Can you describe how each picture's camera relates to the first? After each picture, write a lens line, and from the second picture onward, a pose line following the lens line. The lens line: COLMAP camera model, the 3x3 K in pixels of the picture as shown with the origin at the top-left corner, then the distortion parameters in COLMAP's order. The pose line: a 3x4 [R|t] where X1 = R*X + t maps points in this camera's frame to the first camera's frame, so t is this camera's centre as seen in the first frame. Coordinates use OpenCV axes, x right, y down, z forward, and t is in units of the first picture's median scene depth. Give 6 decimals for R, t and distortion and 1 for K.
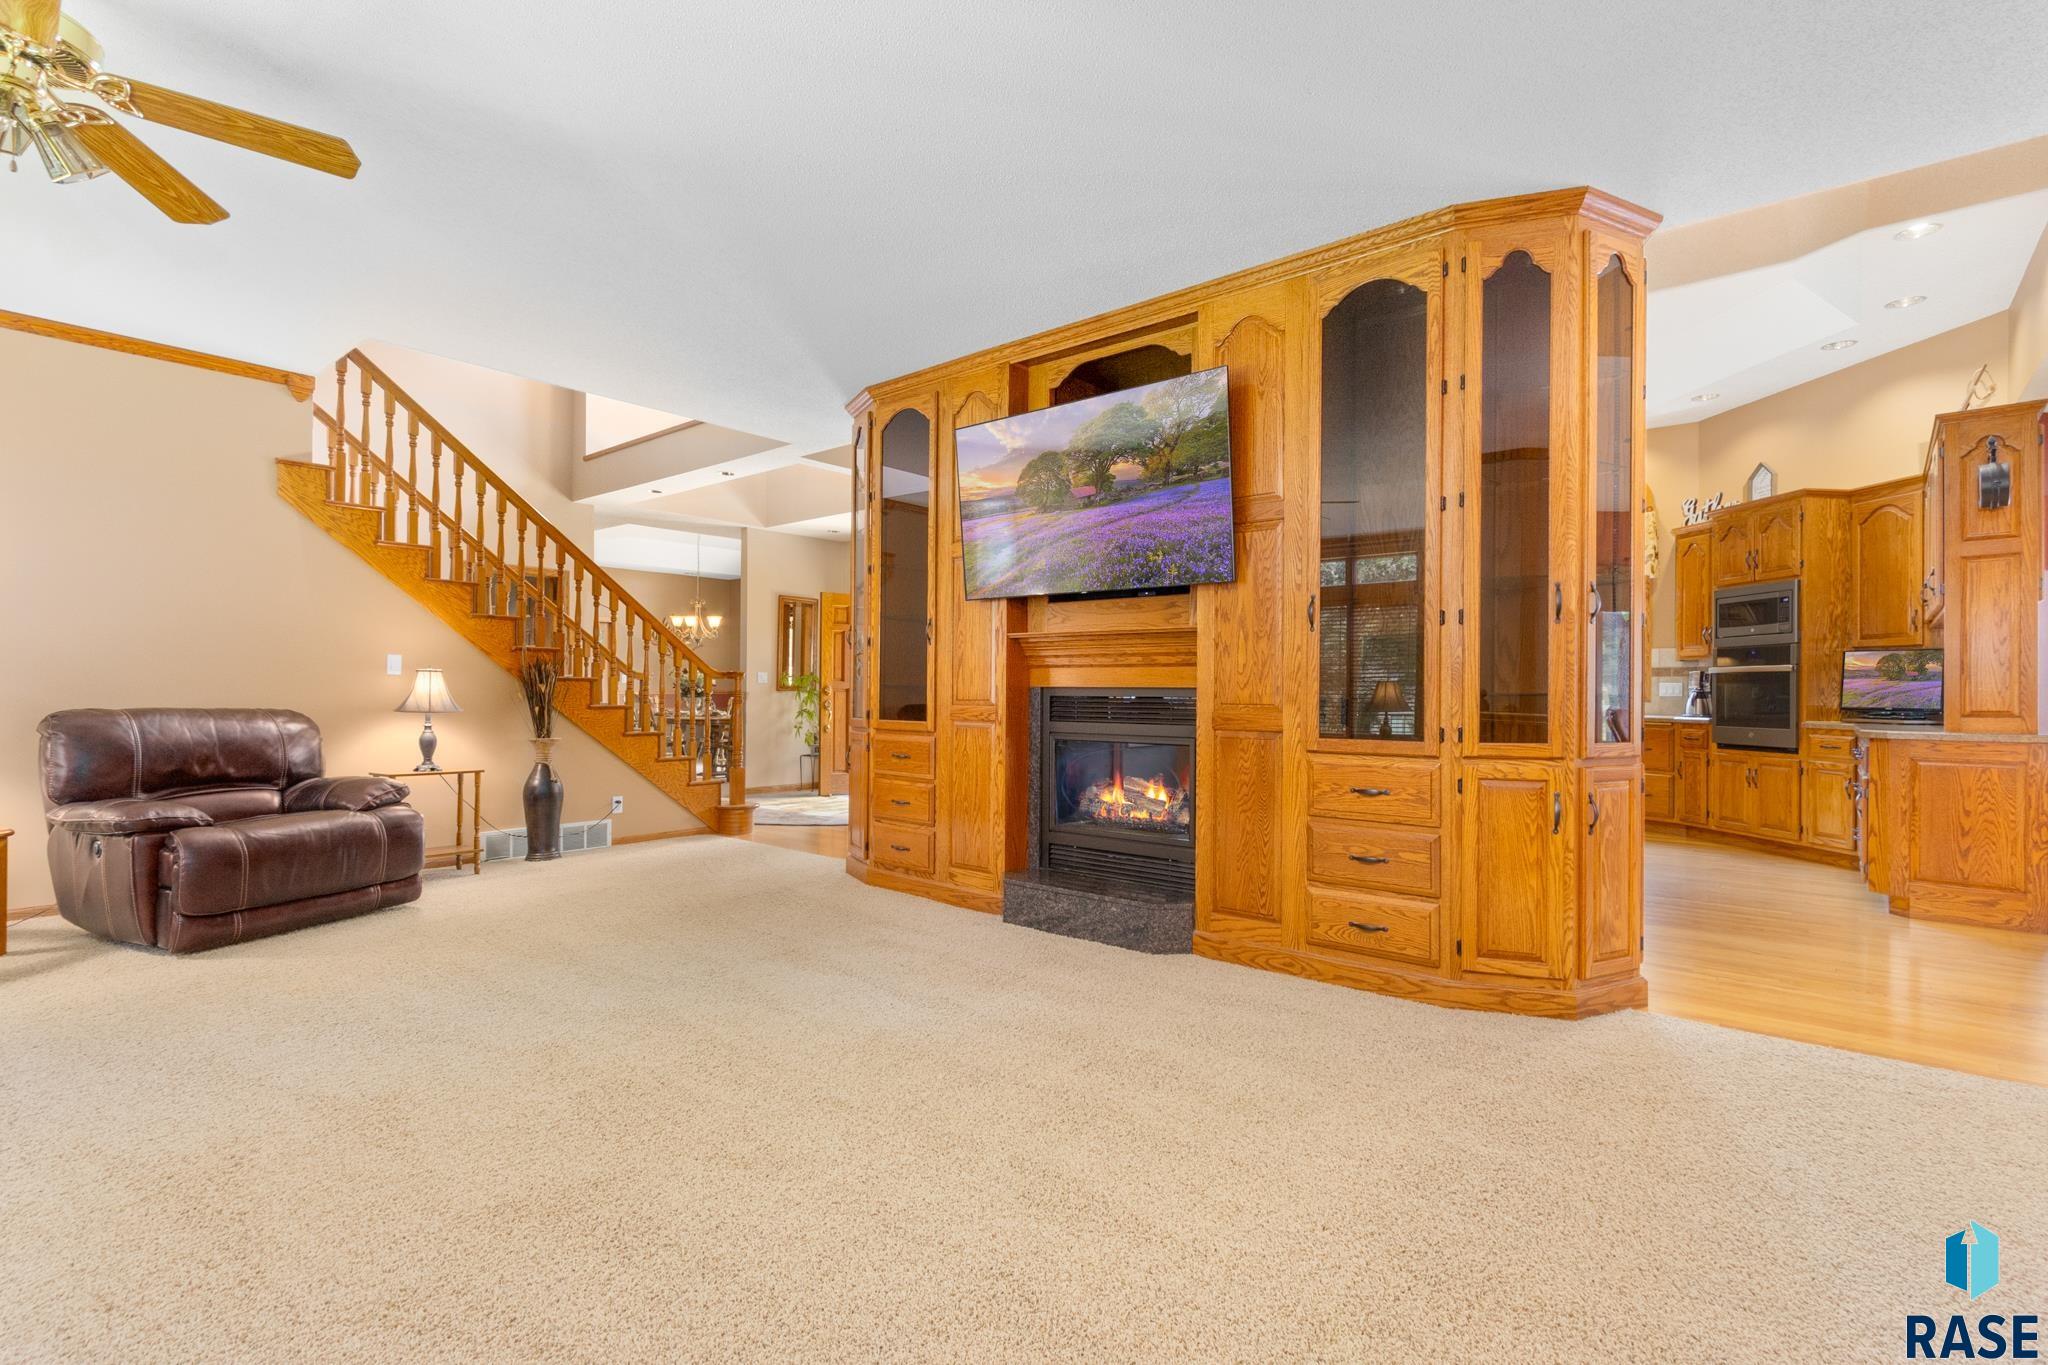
lens RADIAL K [[866.8, 0, 1029.6], [0, 866.8, 691.7], [0, 0, 1]] dist [-0.000732, -0.000048]
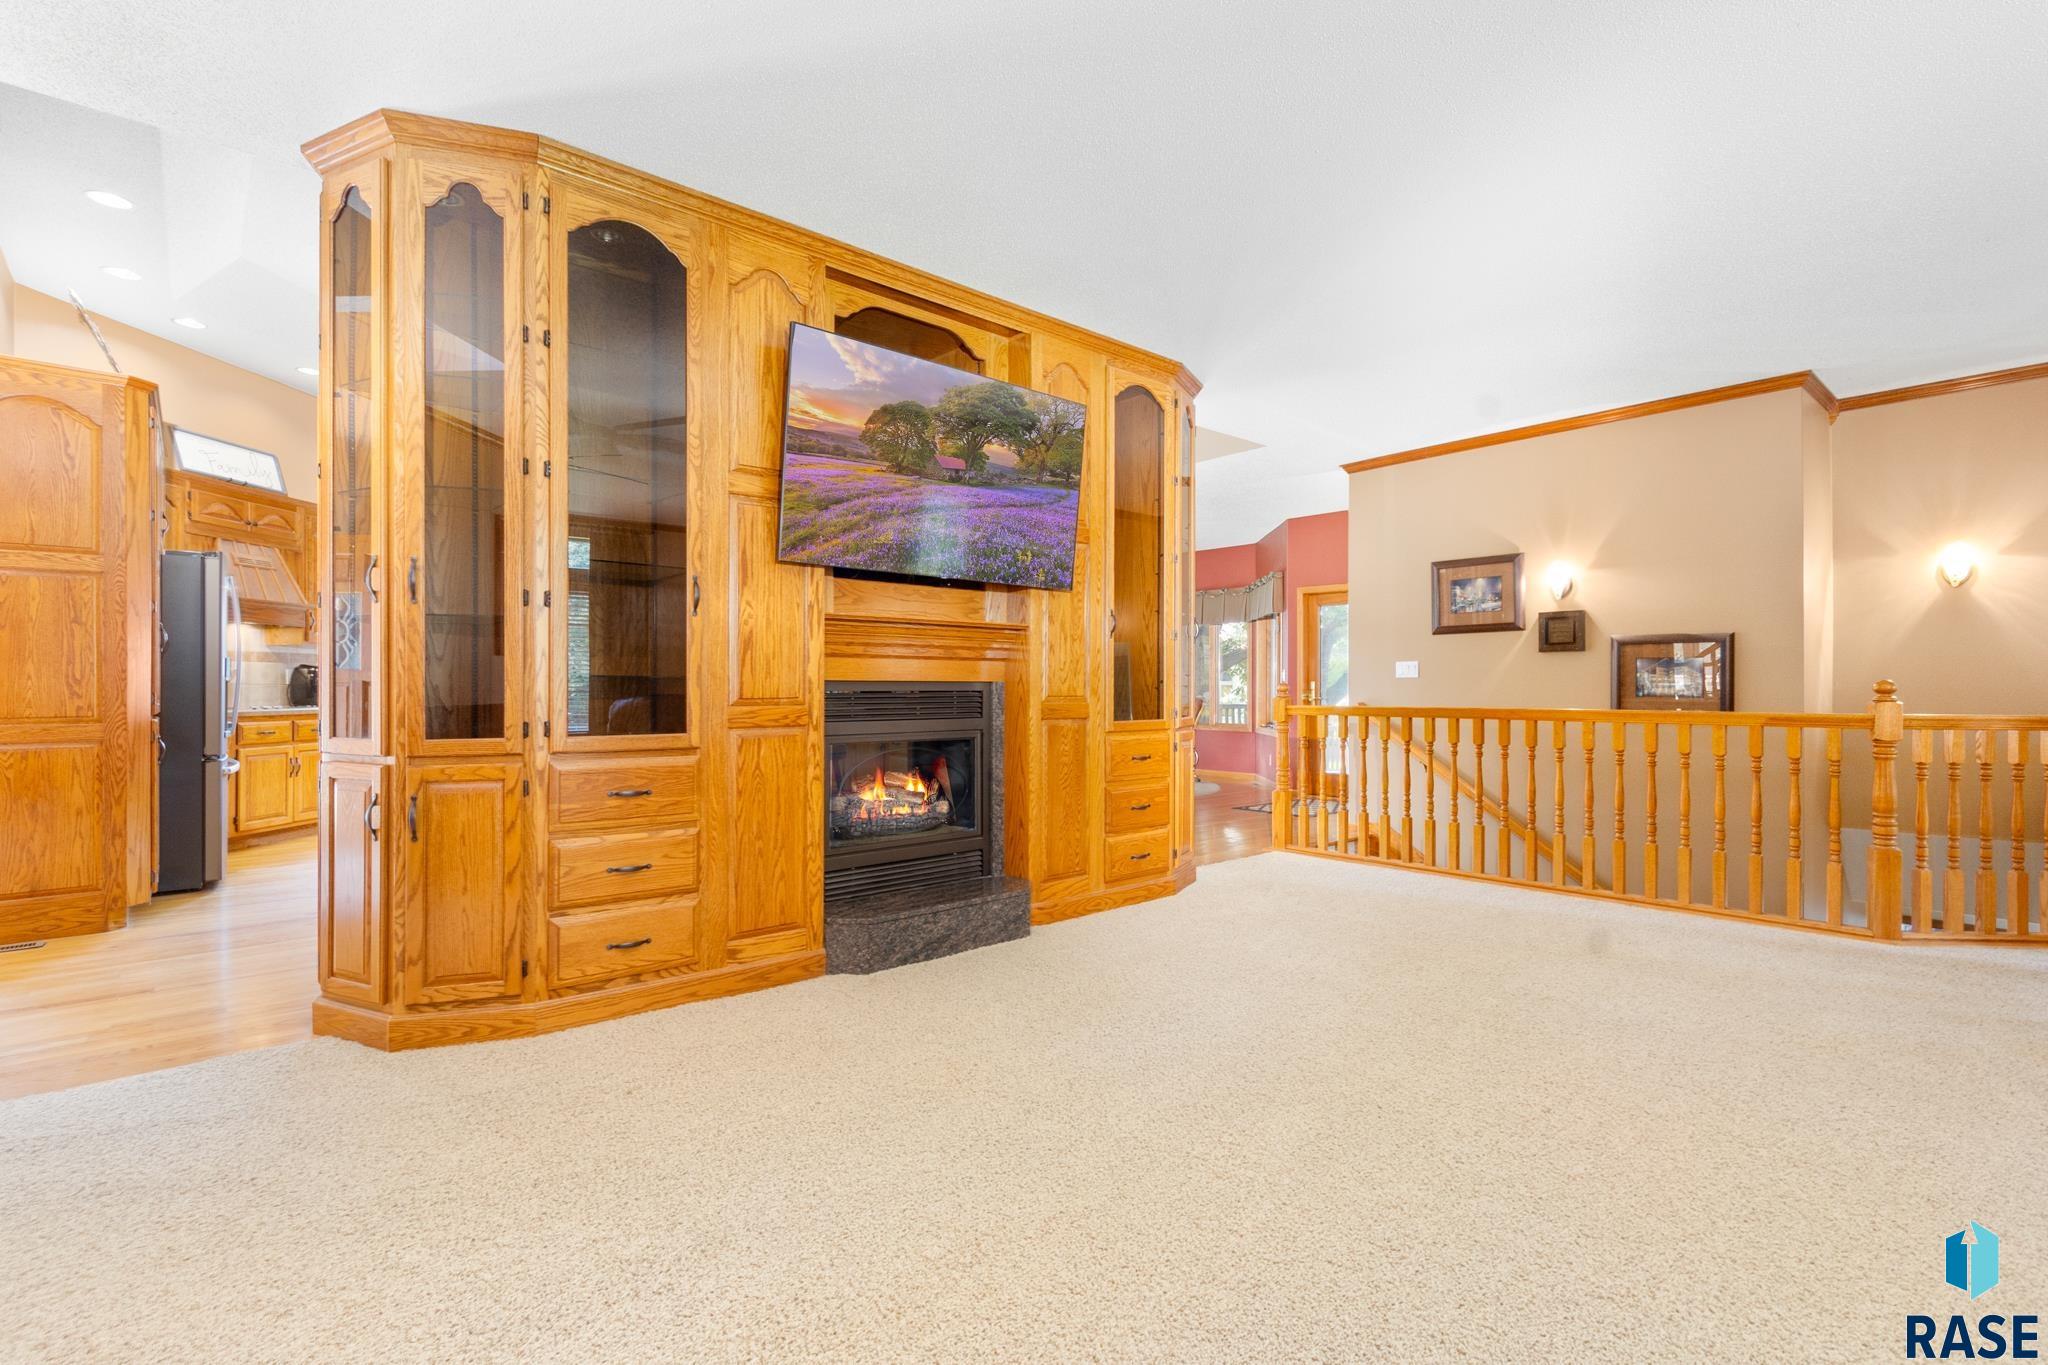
lens RADIAL K [[981.5, 0, 1024.0], [0, 981.5, 682.5], [0, 0, 1]] dist [0.000522, 0.000001]
pose [[0.169326, -0.002523, 0.985557, -0.921484], [-0.002938, 0.999991, 0.003064, -0.006899], [-0.985556, -0.003415, 0.169317, 0.720264]]
